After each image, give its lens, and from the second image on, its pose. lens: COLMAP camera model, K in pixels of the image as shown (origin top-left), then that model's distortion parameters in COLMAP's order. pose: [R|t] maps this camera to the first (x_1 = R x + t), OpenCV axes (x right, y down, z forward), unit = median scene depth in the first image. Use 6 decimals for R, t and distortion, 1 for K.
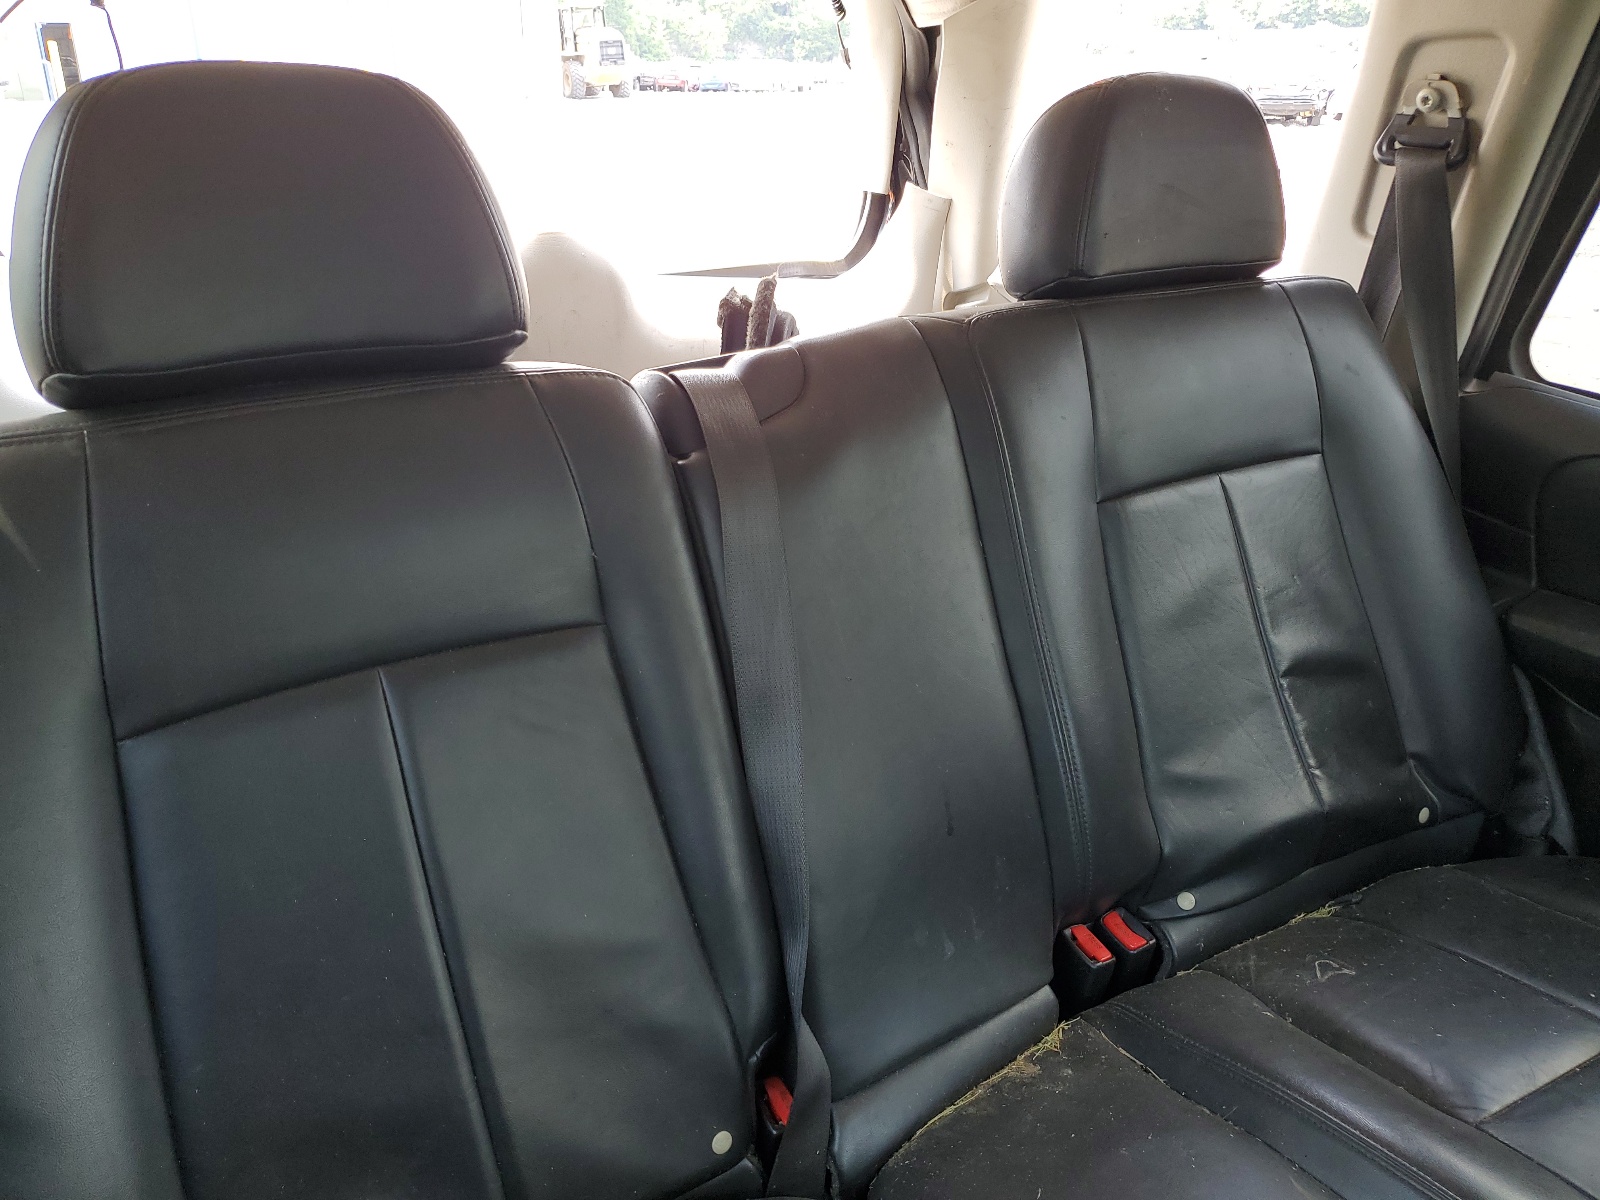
lens RADIAL K [[1222.7, 0, 800.0], [0, 1222.7, 600.0], [0, 0, 1]] dist [0.011430, -0.000682]
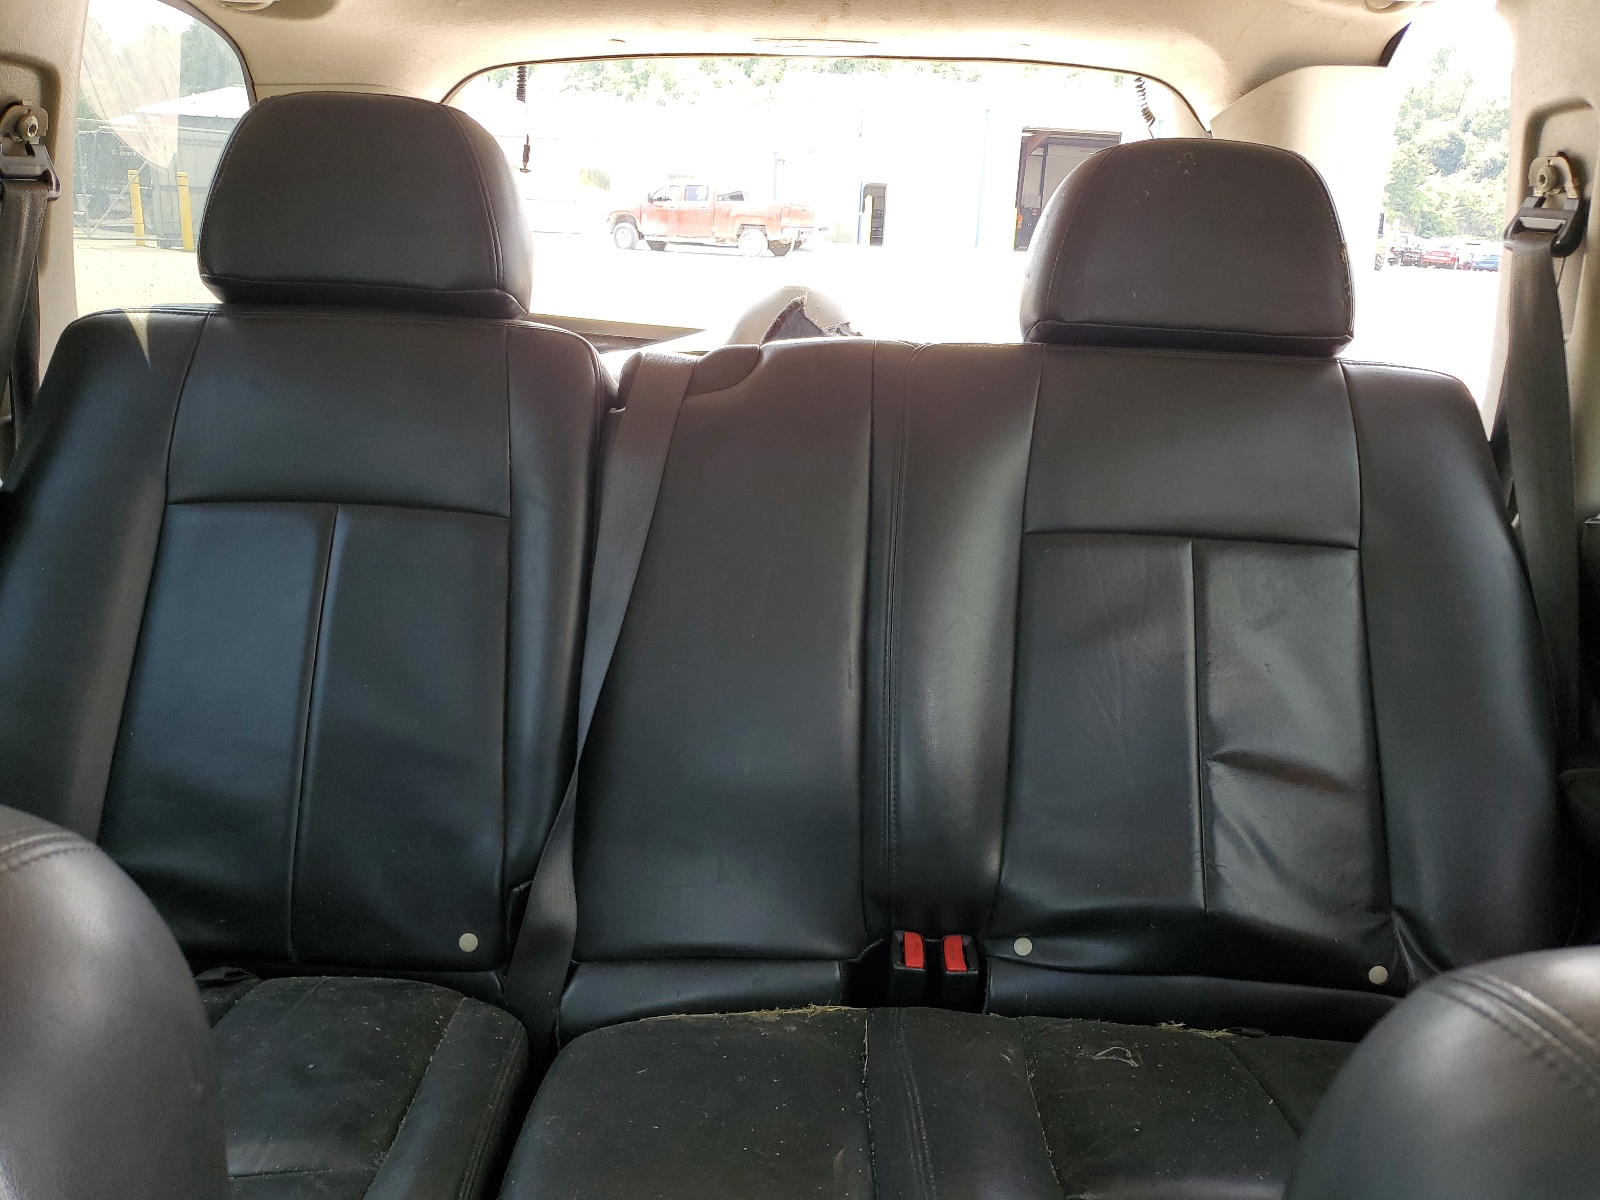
lens RADIAL K [[1222.7, 0, 800.0], [0, 1222.7, 600.0], [0, 0, 1]] dist [0.011430, -0.000682]
pose [[0.847552, 0.194116, -0.493939, 0.592453], [-0.250069, 0.966984, -0.049074, 0.071294], [0.468104, 0.165112, 0.868111, 0.027335]]
